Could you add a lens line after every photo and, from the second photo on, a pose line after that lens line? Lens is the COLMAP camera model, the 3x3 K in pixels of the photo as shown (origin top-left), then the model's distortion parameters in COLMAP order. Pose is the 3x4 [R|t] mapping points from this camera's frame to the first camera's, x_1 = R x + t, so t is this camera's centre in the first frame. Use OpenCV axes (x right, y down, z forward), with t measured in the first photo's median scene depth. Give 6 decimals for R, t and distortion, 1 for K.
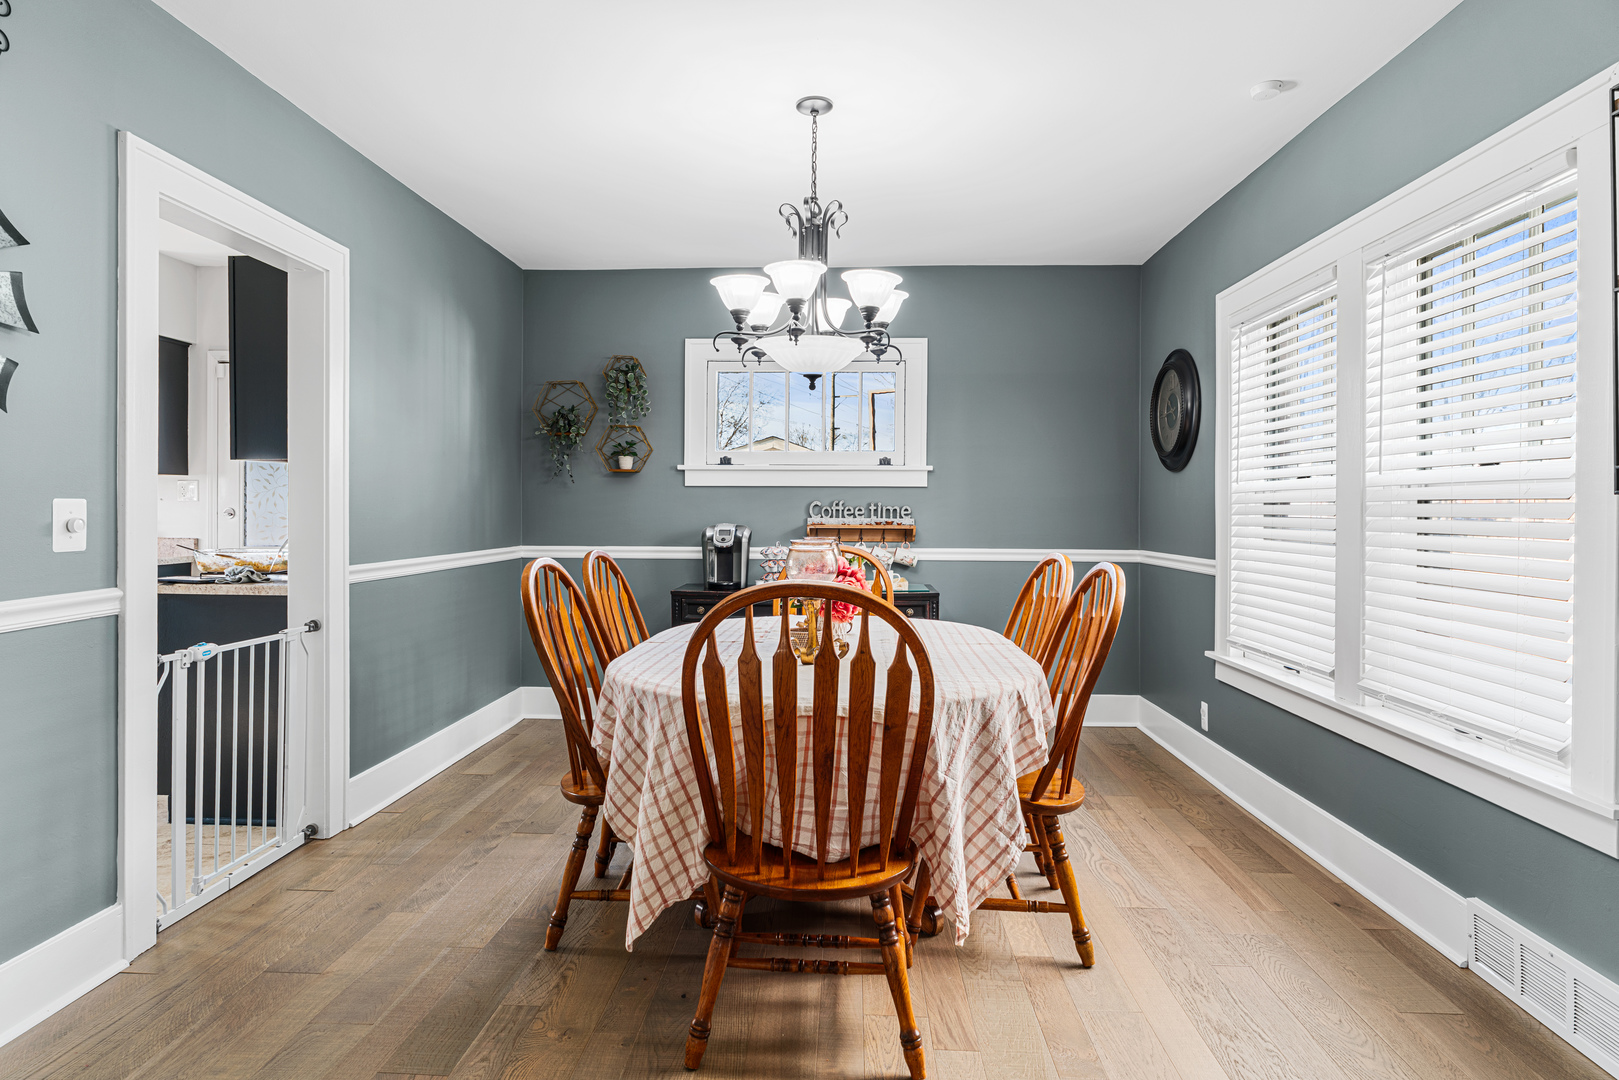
lens RADIAL K [[925.0, 0, 807.7], [0, 925.0, 524.6], [0, 0, 1]] dist [-0.006678, -0.000956]
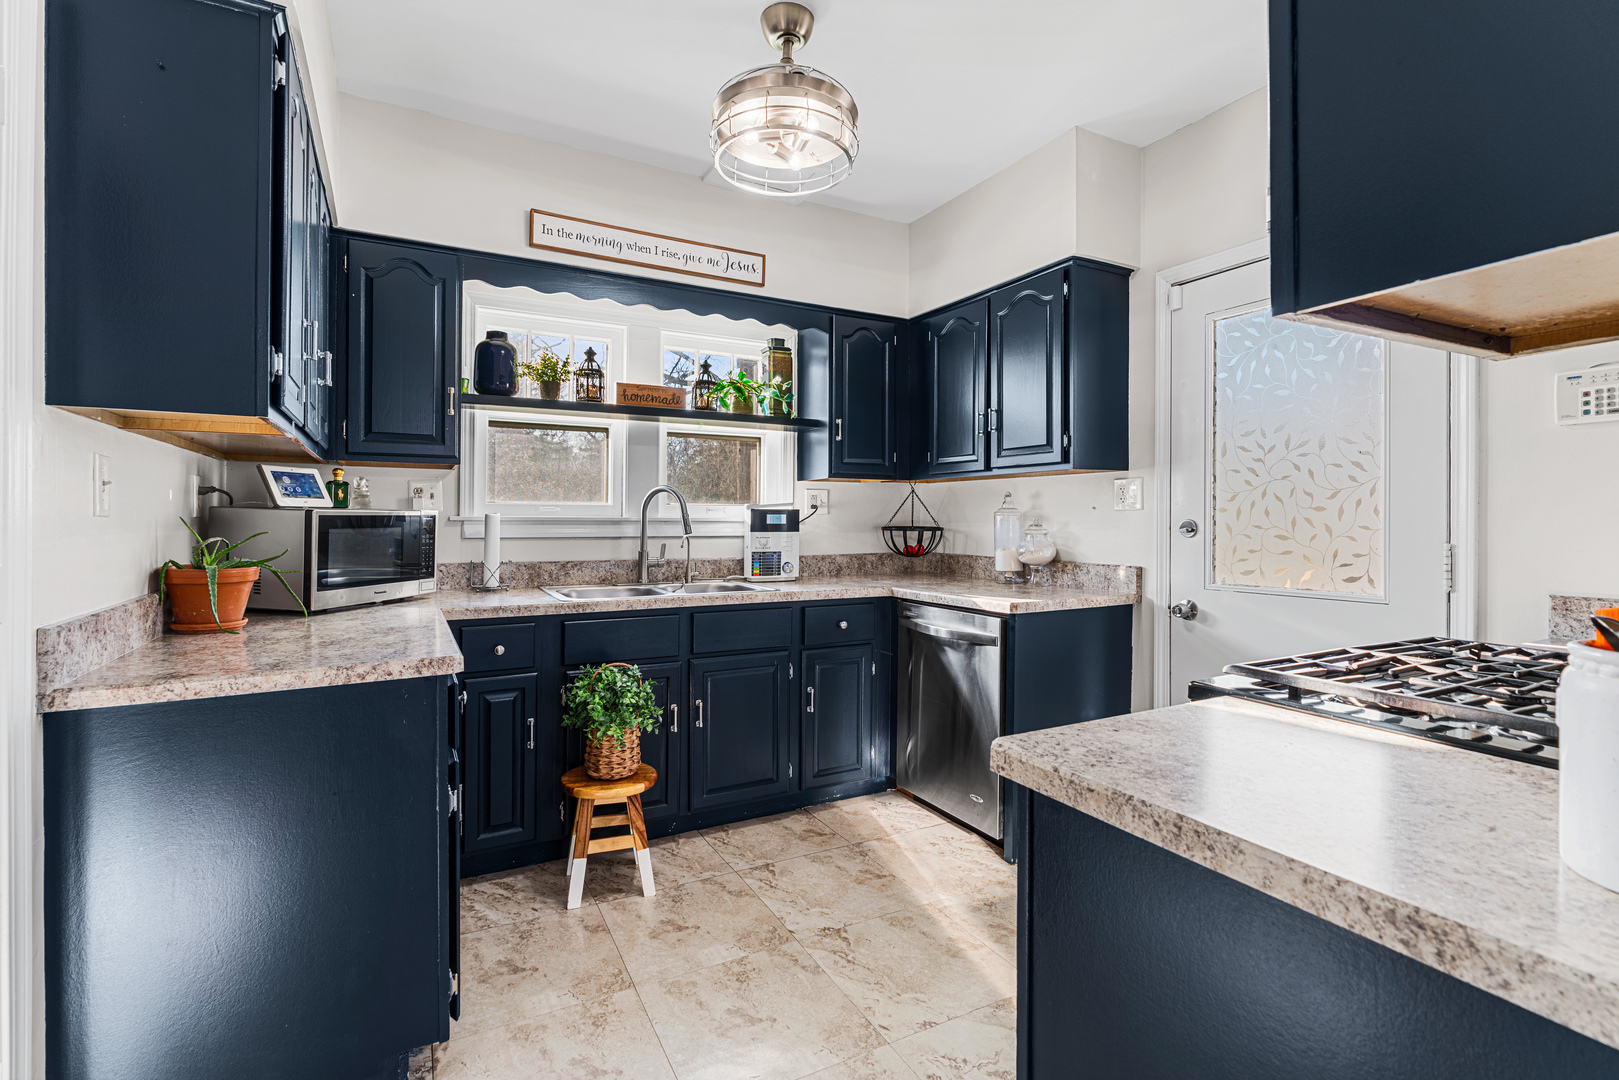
lens RADIAL K [[751.3, 0, 807.0], [0, 751.3, 527.0], [0, 0, 1]] dist [-0.002566, -0.000083]
pose [[0.519738, -0.004424, -0.854314, -0.334281], [-0.002176, 0.999976, -0.006502, -0.009647], [0.854323, 0.005238, 0.519716, 0.527309]]
